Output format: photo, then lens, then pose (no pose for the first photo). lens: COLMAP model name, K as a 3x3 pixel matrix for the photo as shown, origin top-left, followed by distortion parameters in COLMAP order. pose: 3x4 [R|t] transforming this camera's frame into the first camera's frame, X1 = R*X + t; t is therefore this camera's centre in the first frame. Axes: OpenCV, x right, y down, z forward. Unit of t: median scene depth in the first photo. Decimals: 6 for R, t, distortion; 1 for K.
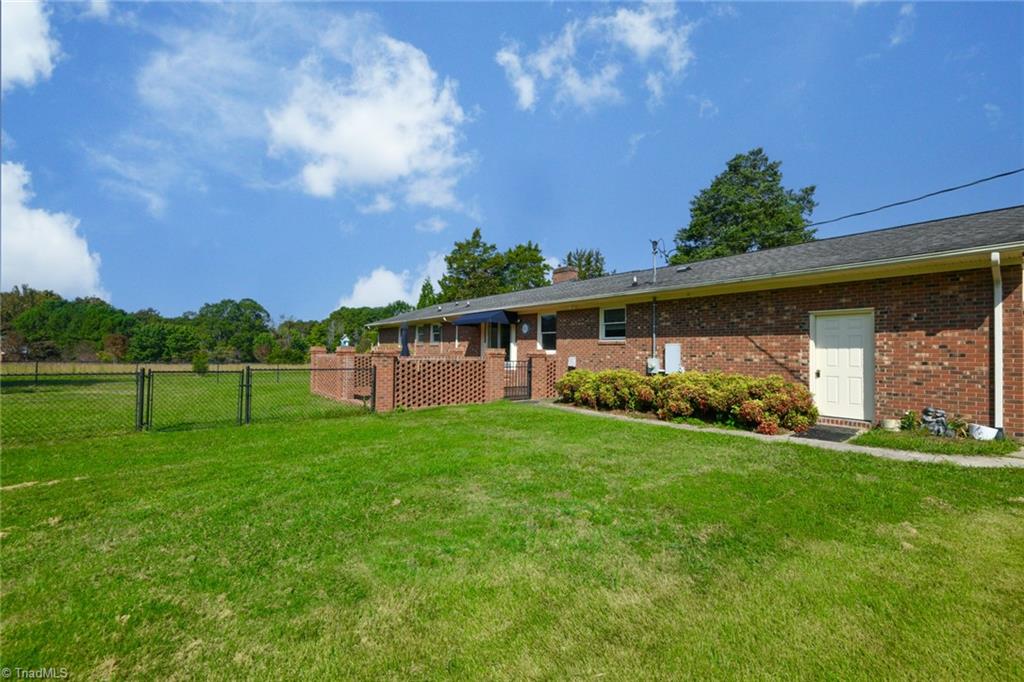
lens RADIAL K [[412.7, 0, 509.5], [0, 412.7, 342.9], [0, 0, 1]] dist [0.023637, -0.001602]
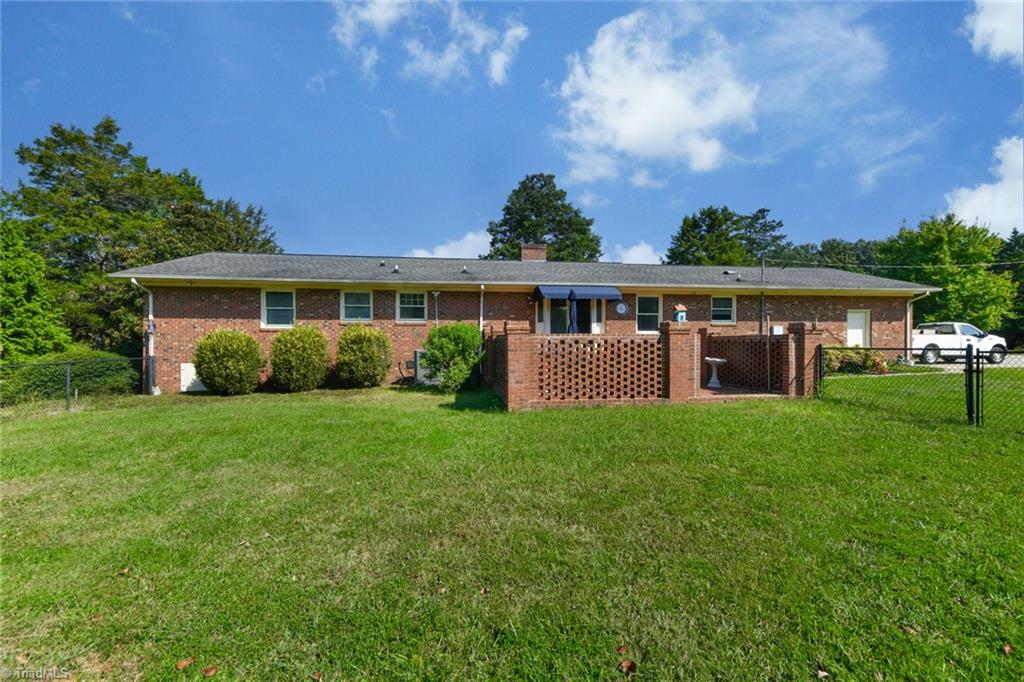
lens RADIAL K [[412.7, 0, 510.3], [0, 412.7, 337.8], [0, 0, 1]] dist [0.023637, -0.001602]
pose [[0.519230, -0.009872, 0.854577, -0.983551], [-0.012368, 0.999742, 0.019064, 0.020257], [-0.854545, -0.020468, 0.518974, 0.776535]]
